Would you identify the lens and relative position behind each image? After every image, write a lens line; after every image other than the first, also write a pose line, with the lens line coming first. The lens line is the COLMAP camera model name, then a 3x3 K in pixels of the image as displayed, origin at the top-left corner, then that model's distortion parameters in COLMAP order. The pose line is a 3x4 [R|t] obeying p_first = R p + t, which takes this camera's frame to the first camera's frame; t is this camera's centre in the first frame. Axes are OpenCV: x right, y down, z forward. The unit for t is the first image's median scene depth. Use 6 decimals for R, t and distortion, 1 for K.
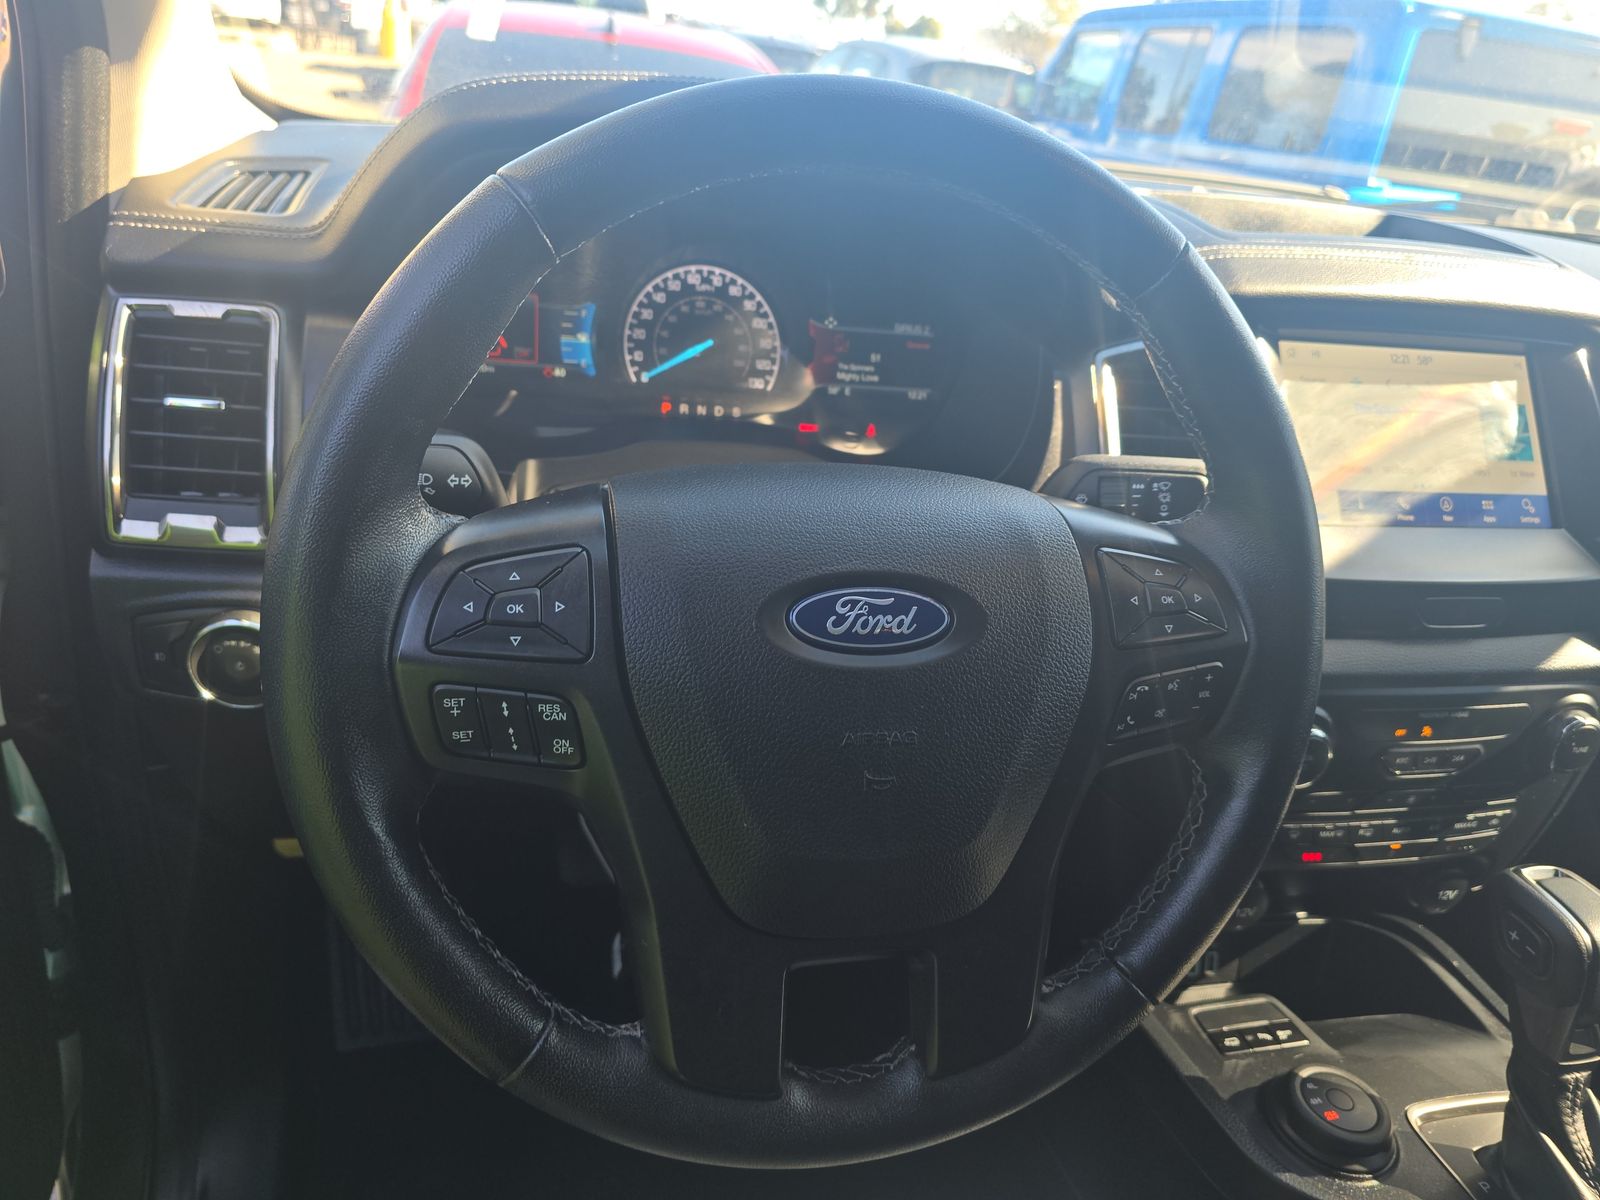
lens RADIAL K [[1100.6, 0, 789.4], [0, 1100.6, 596.6], [0, 0, 1]] dist [0.052241, -0.063424]
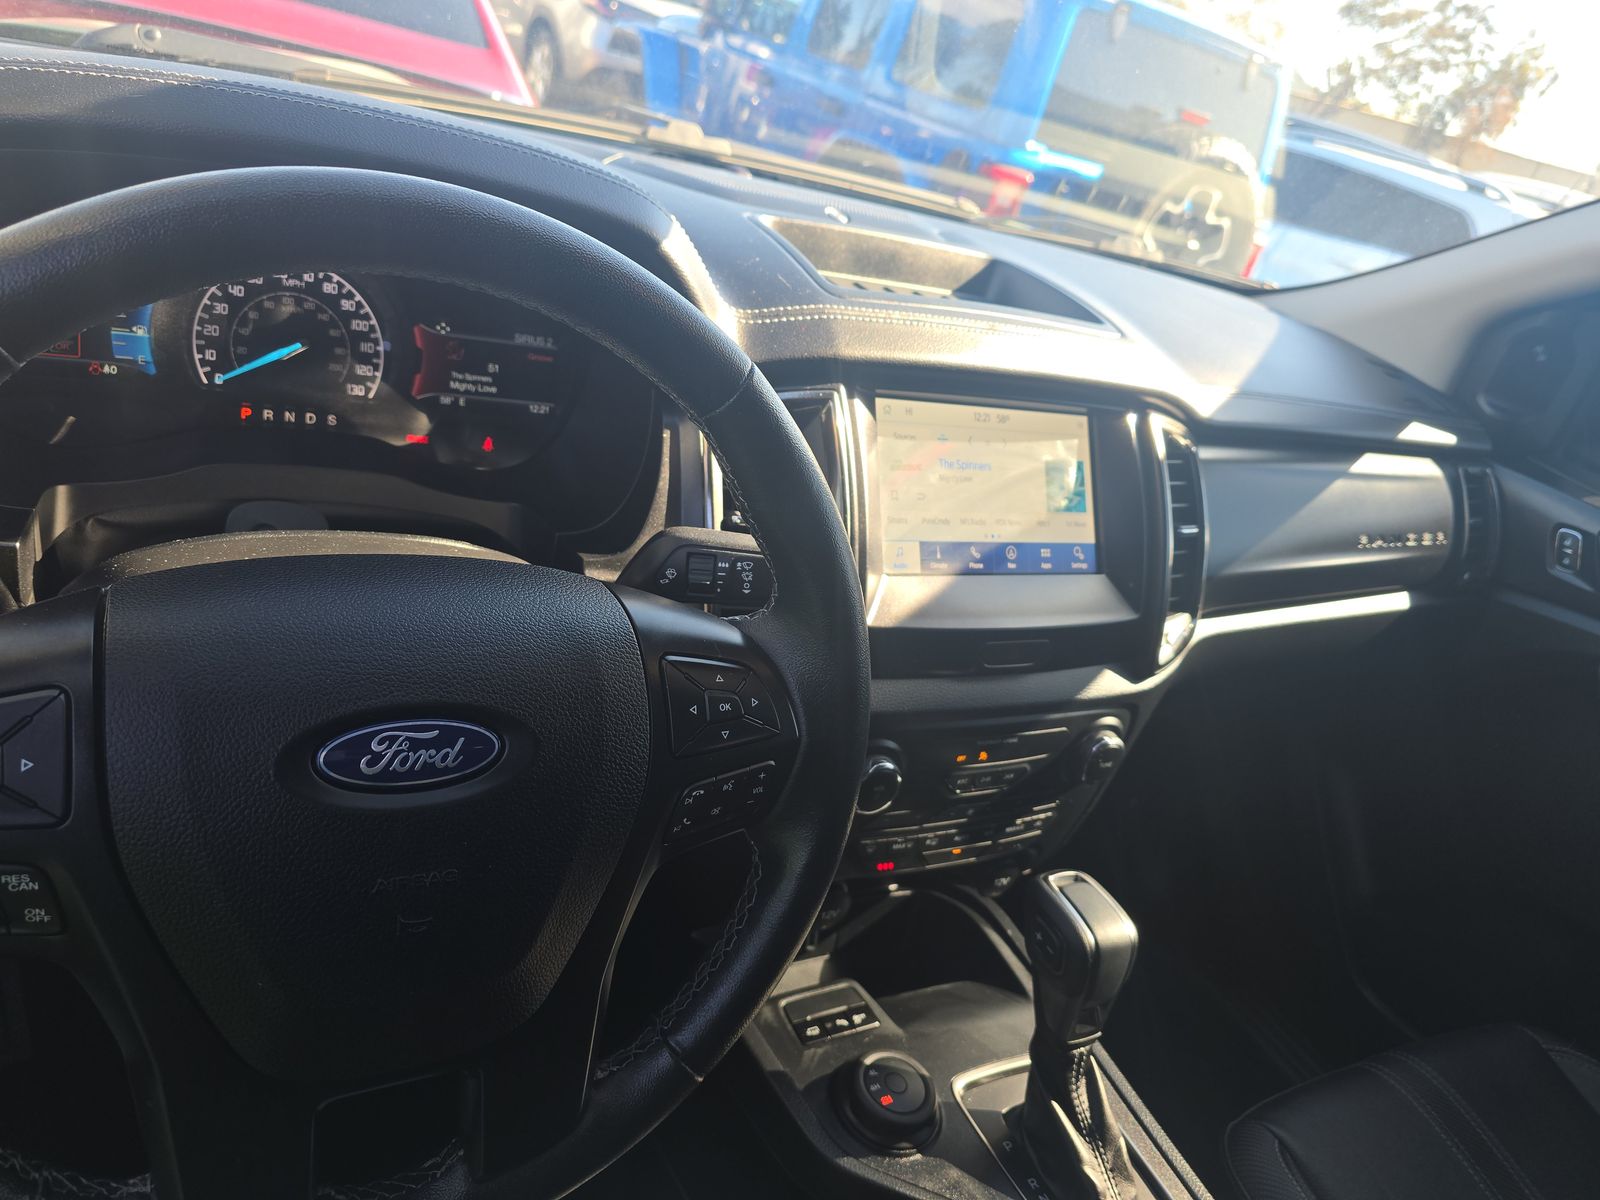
lens RADIAL K [[1100.6, 0, 789.4], [0, 1100.6, 596.6], [0, 0, 1]] dist [0.052241, -0.063424]
pose [[0.960428, 0.015338, 0.278105, 0.066259], [-0.038526, 0.996200, 0.078105, -0.113544], [-0.275851, -0.085728, 0.957370, -0.003927]]
